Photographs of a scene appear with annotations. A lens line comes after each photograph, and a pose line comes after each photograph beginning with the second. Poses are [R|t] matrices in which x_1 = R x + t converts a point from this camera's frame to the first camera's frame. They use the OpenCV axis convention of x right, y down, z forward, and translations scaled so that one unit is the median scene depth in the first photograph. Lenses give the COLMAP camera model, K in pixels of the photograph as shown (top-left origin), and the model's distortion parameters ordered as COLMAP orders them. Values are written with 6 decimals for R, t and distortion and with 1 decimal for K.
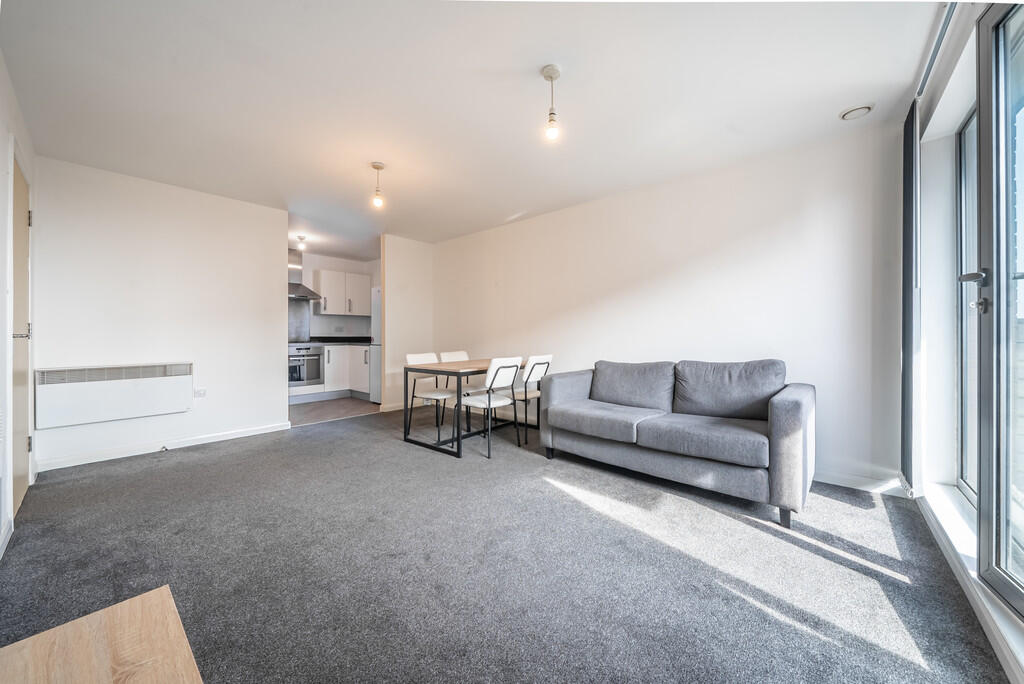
lens RADIAL K [[360.0, 0, 508.4], [0, 360.0, 343.0], [0, 0, 1]] dist [-0.001387, -0.000355]
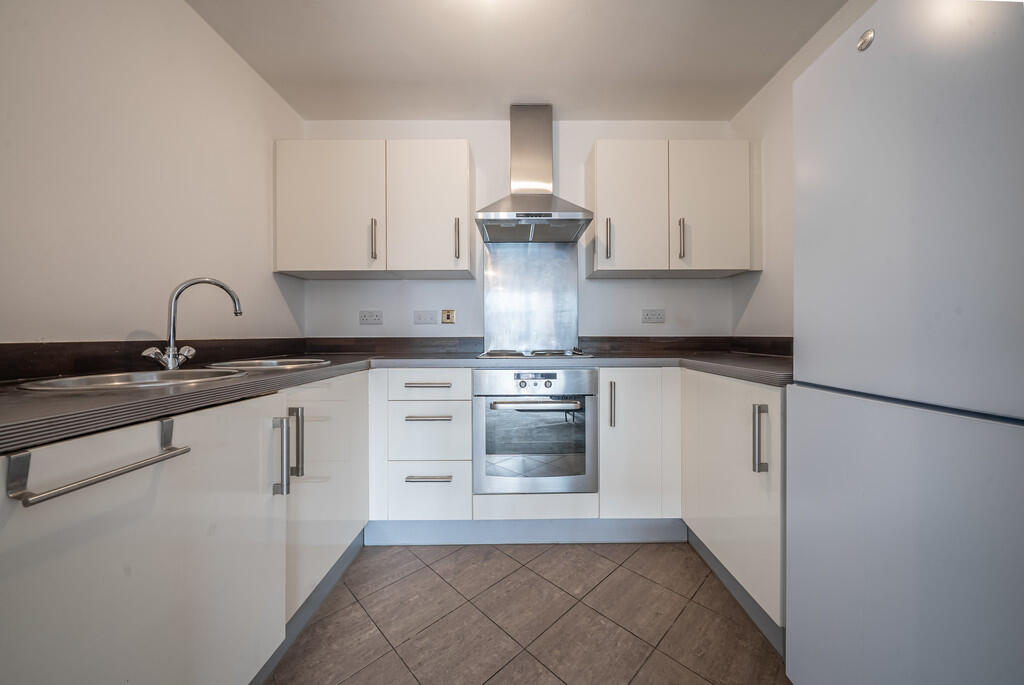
lens RADIAL K [[362.2, 0, 520.4], [0, 362.2, 334.4], [0, 0, 1]] dist [-0.000866, -0.000096]
pose [[0.666232, -0.004729, -0.745730, -0.316145], [-0.009249, 0.999851, -0.014604, -0.014878], [0.745687, 0.016628, 0.666088, 0.722295]]
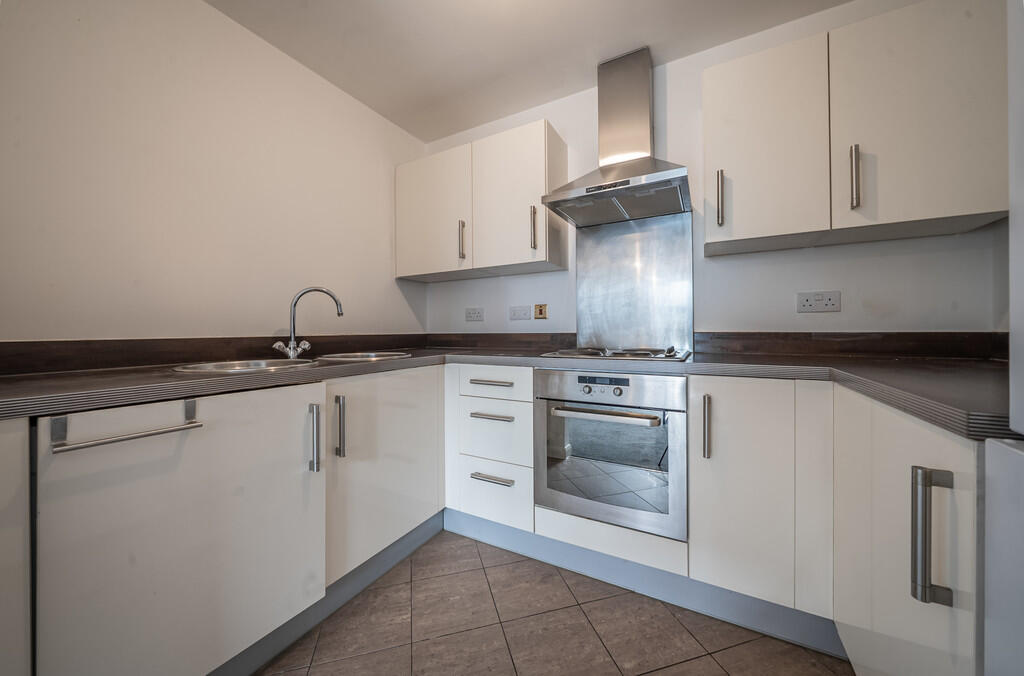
lens RADIAL K [[358.5, 0, 510.7], [0, 358.5, 331.3], [0, 0, 1]] dist [-0.001037, -0.000077]
pose [[0.216986, -0.002303, -0.976172, -0.305459], [-0.010099, 0.999938, -0.004603, -0.016938], [0.976123, 0.010857, 0.216949, 0.815814]]
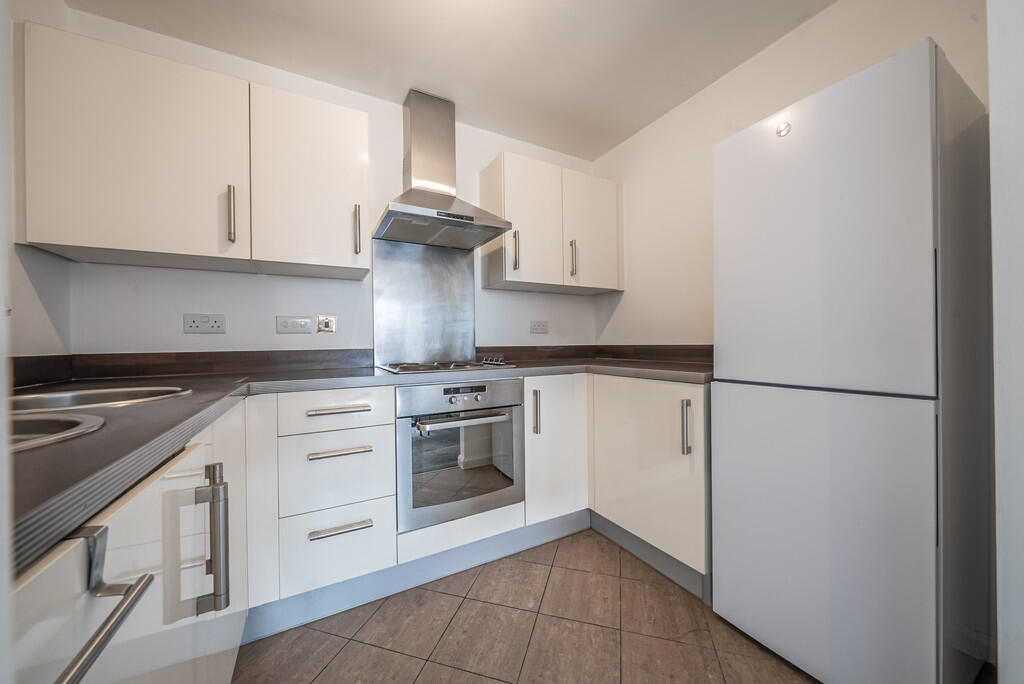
lens RADIAL K [[360.0, 0, 508.4], [0, 360.0, 343.0], [0, 0, 1]] dist [-0.001387, -0.000355]
pose [[0.938766, -0.014287, -0.344258, -0.403467], [0.008448, 0.999794, -0.018455, -0.015645], [0.344451, 0.014417, 0.938694, 0.683283]]
